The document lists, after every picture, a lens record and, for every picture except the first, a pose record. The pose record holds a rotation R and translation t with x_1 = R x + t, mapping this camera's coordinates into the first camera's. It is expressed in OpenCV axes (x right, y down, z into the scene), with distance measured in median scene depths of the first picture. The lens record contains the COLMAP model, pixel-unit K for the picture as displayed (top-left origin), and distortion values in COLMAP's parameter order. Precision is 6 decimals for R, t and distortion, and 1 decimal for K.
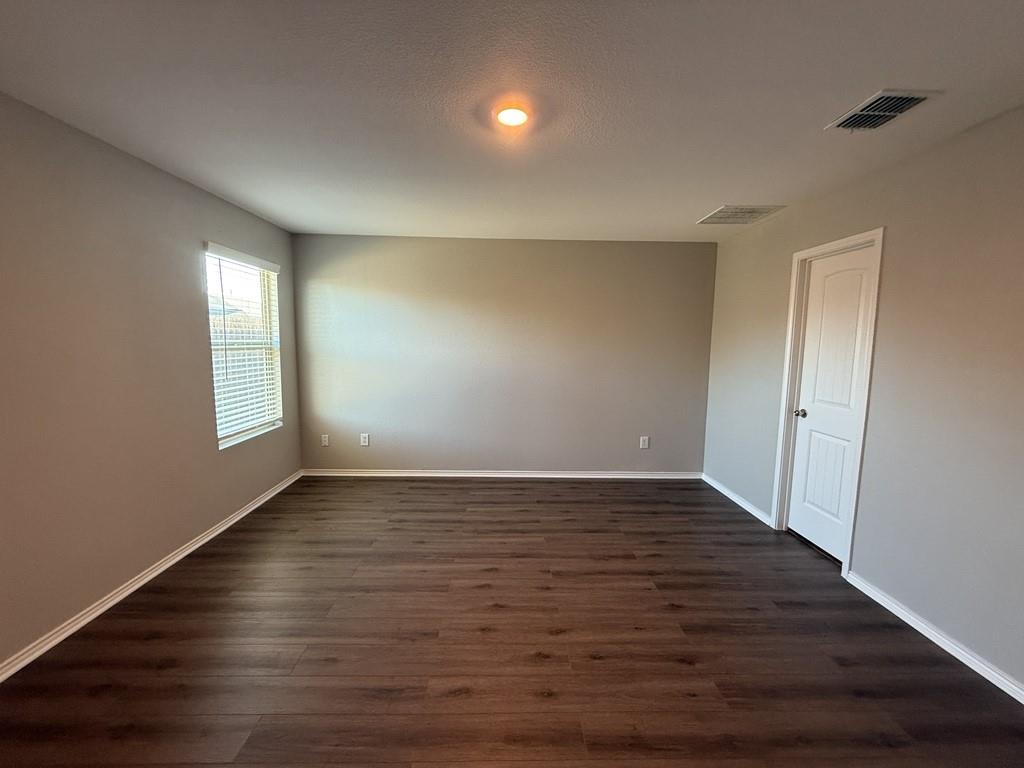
lens RADIAL K [[408.5, 0, 511.8], [0, 408.5, 383.5], [0, 0, 1]] dist [0.000427, 0.000262]
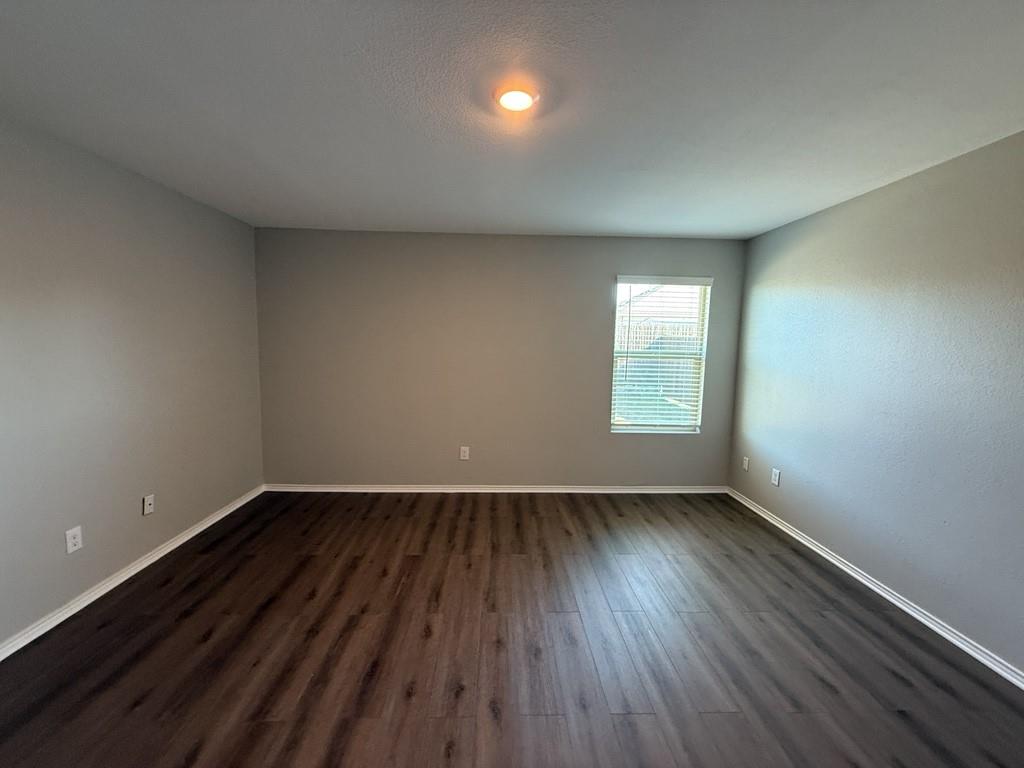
lens RADIAL K [[408.5, 0, 511.8], [0, 408.5, 383.5], [0, 0, 1]] dist [0.000427, 0.000262]
pose [[0.011096, 0.086802, -0.996164, 0.562445], [-0.123463, 0.988721, 0.084778, -0.063911], [0.992287, 0.122049, 0.021687, 0.615004]]
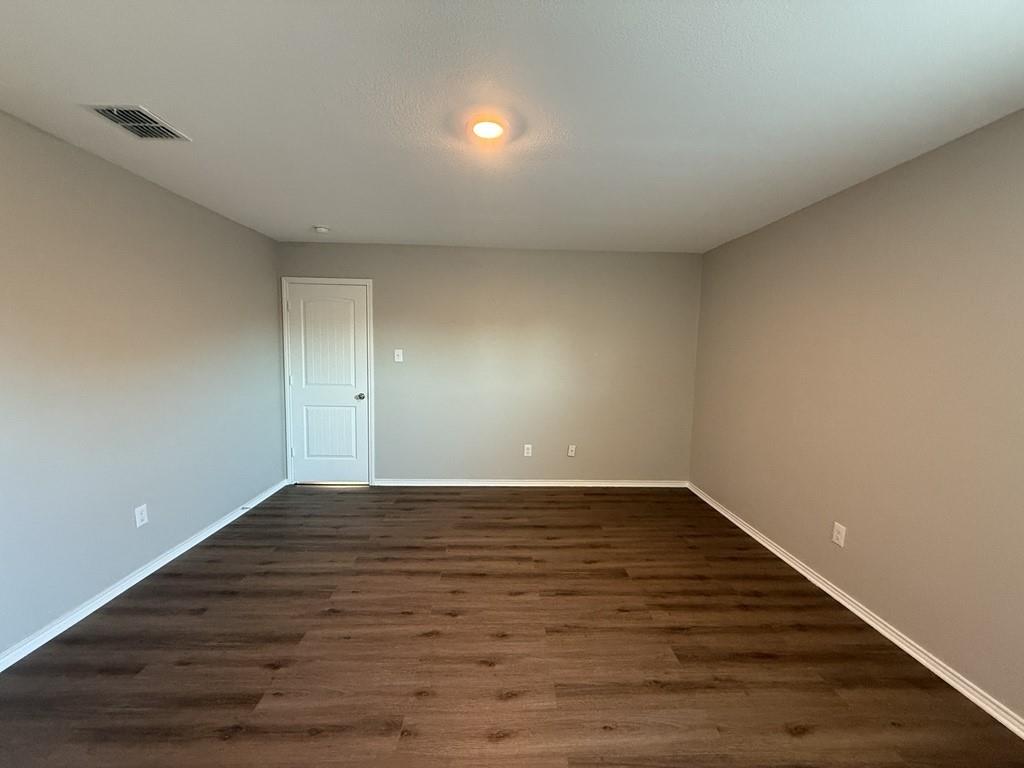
lens RADIAL K [[408.5, 0, 511.8], [0, 408.5, 383.5], [0, 0, 1]] dist [0.000427, 0.000262]
pose [[-0.999434, -0.031538, -0.011677, -0.038519], [-0.033209, 0.980278, 0.194813, -0.140304], [0.005303, 0.195091, -0.980771, 1.236496]]
